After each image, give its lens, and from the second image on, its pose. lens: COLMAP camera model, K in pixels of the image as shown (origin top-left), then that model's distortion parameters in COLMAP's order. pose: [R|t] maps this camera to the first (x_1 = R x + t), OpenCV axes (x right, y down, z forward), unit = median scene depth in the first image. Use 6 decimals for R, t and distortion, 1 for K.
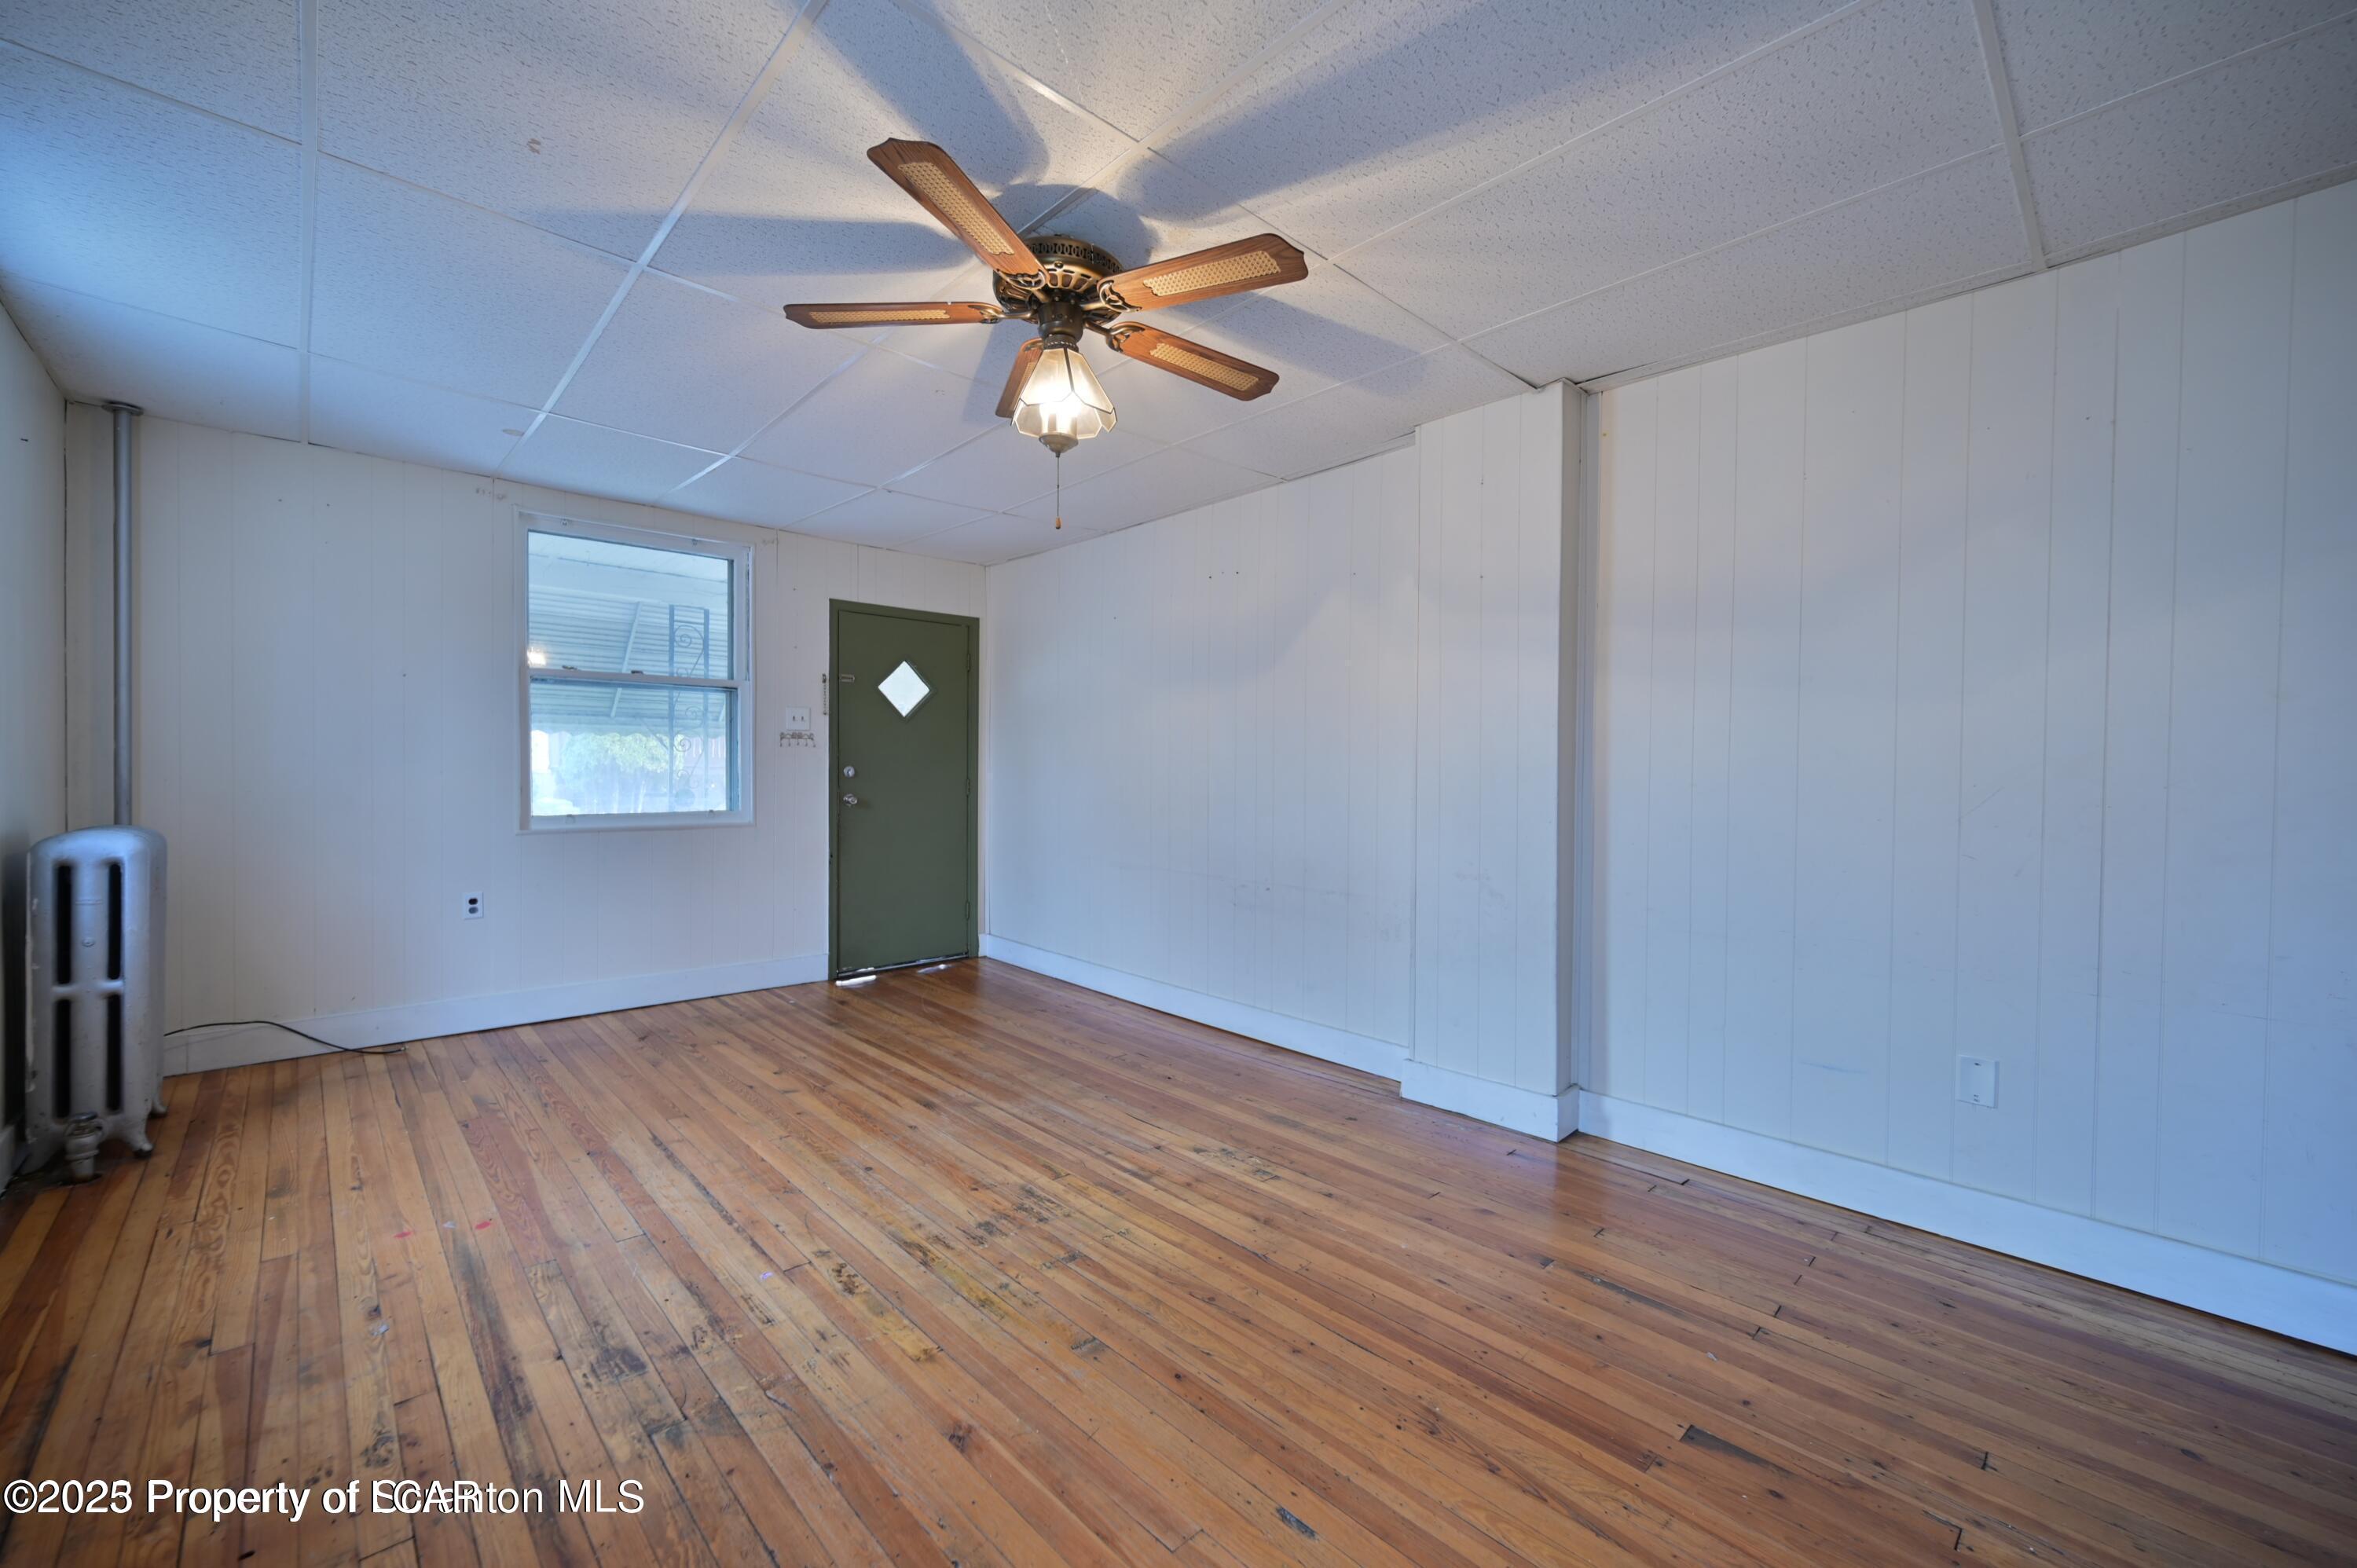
lens RADIAL K [[939.8, 0, 1186.1], [0, 939.8, 779.3], [0, 0, 1]] dist [-0.002035, 0.000706]
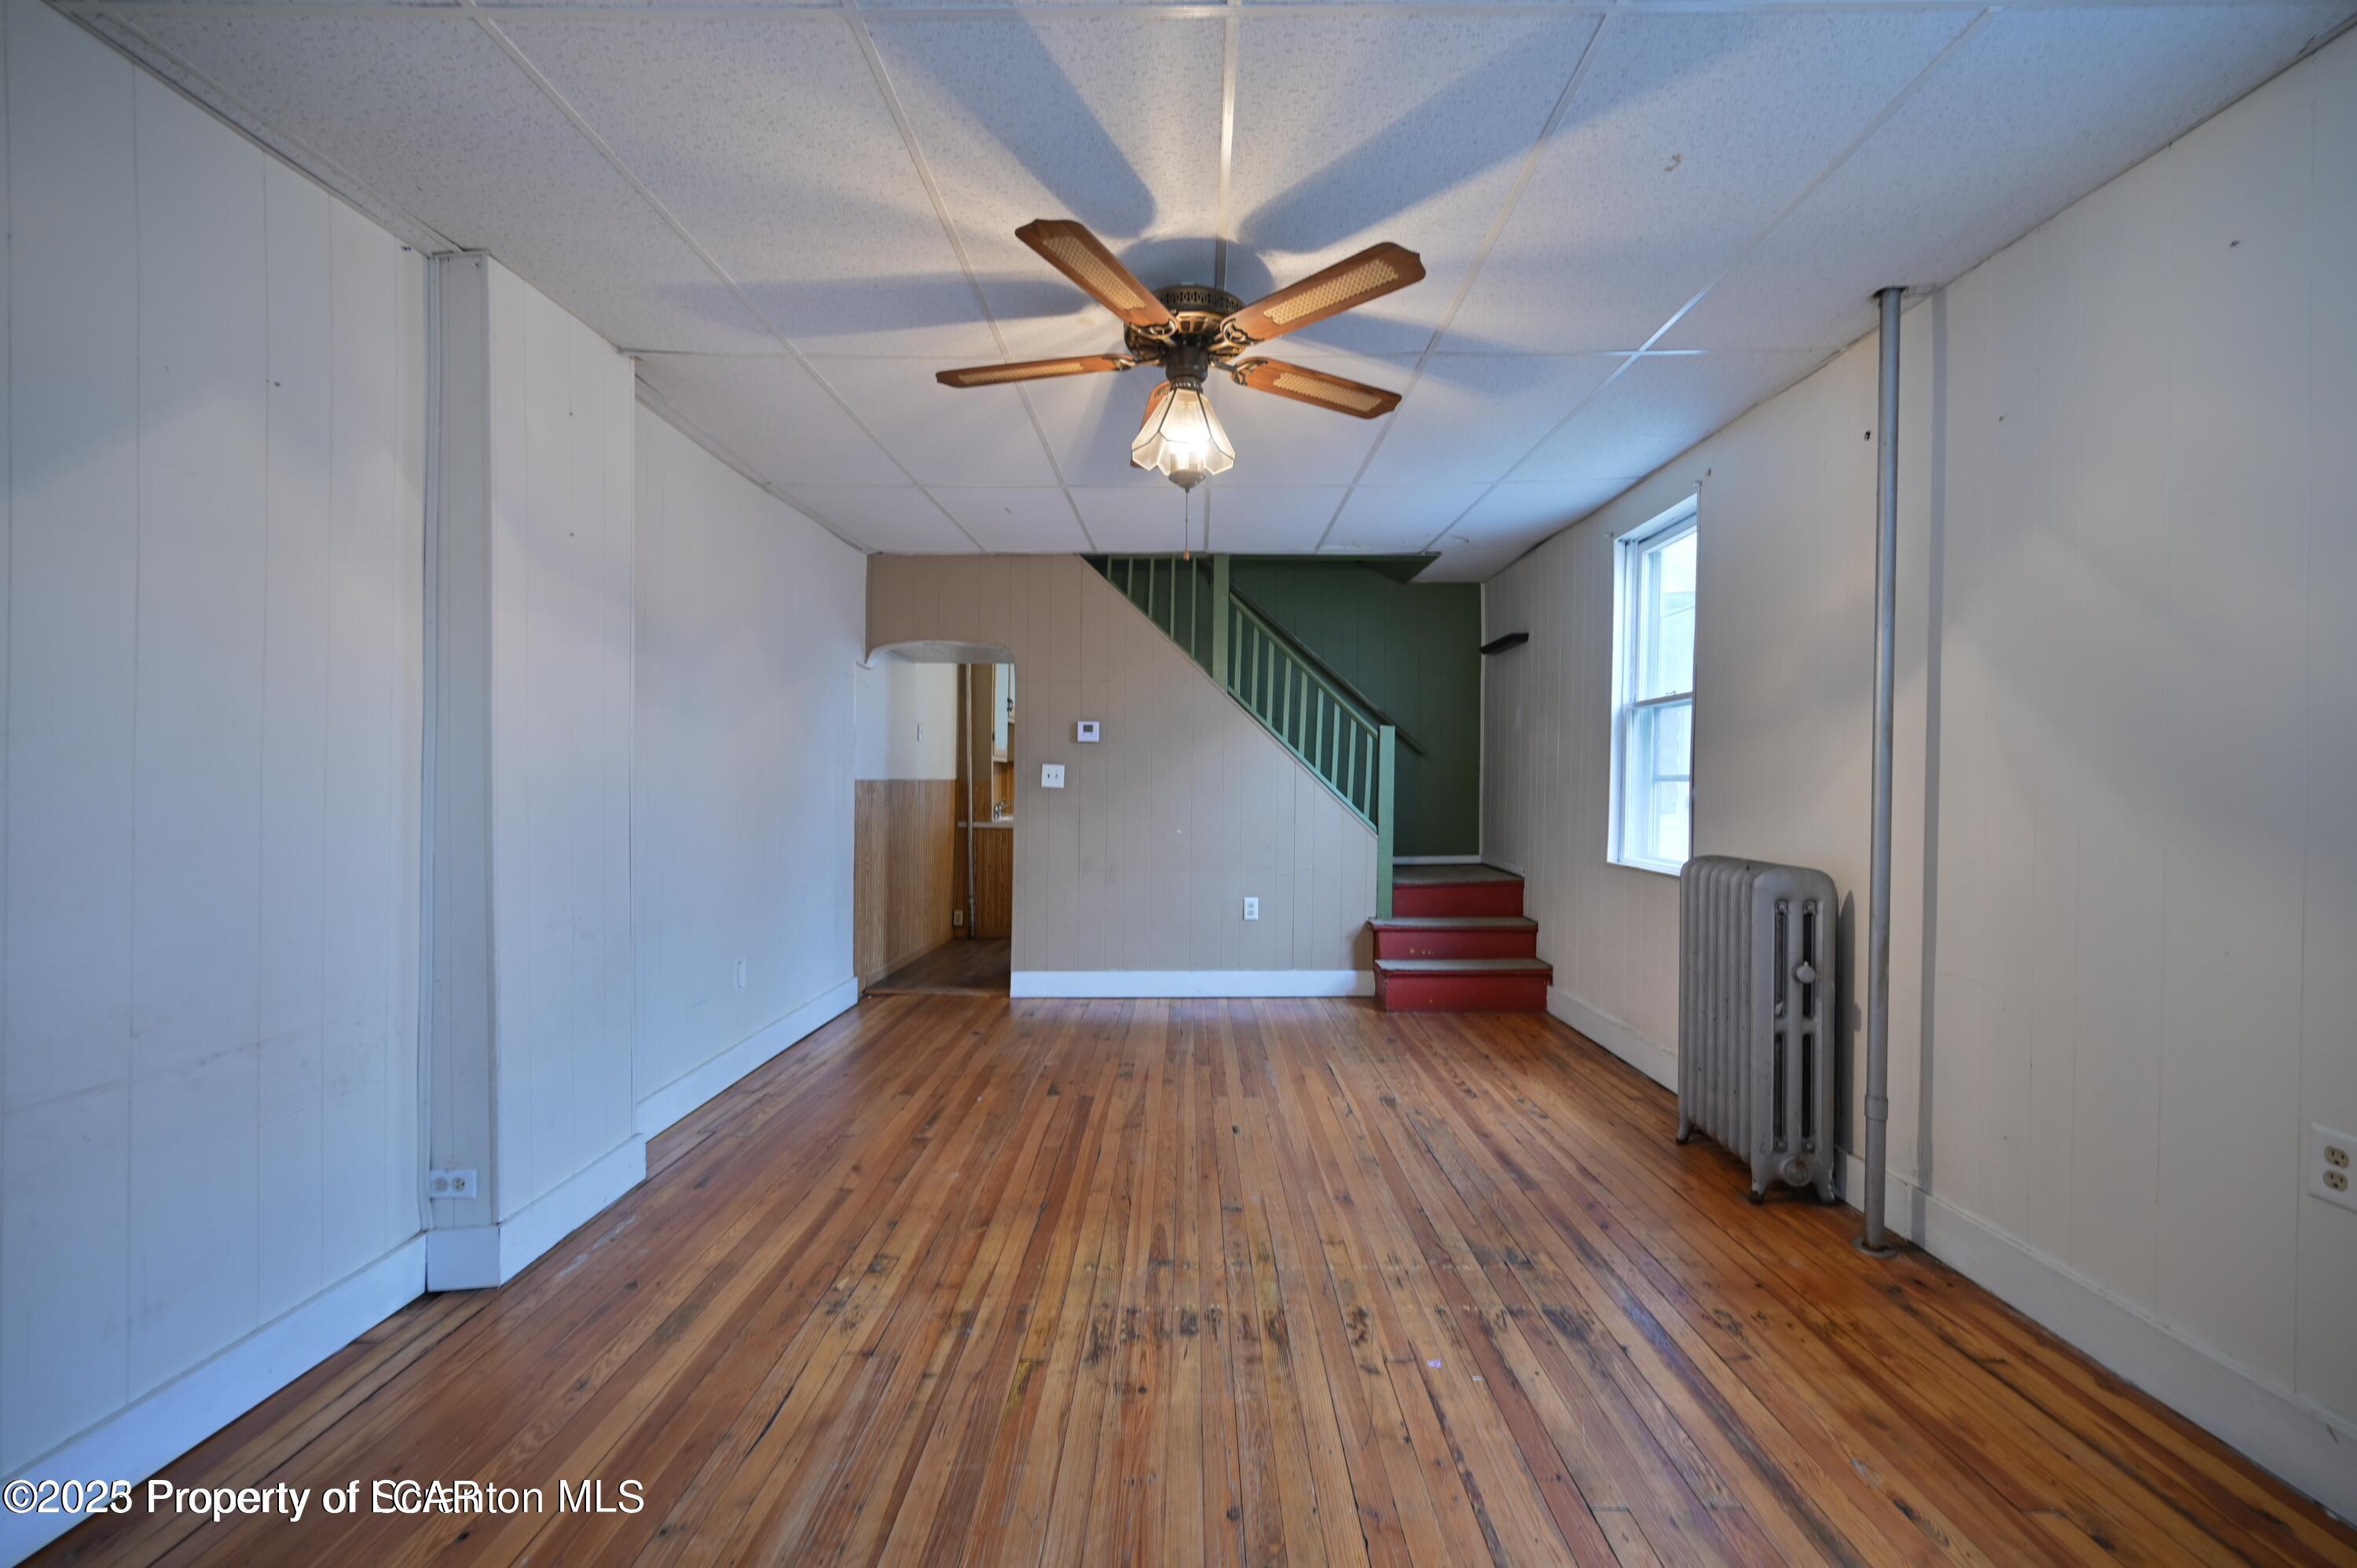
lens RADIAL K [[939.8, 0, 1181.2], [0, 939.8, 776.8], [0, 0, 1]] dist [-0.002035, 0.000706]
pose [[-0.719444, -0.010975, 0.694464, -0.854535], [-0.004313, 0.999926, 0.011334, -0.037017], [-0.694538, 0.005159, -0.719438, 1.738514]]
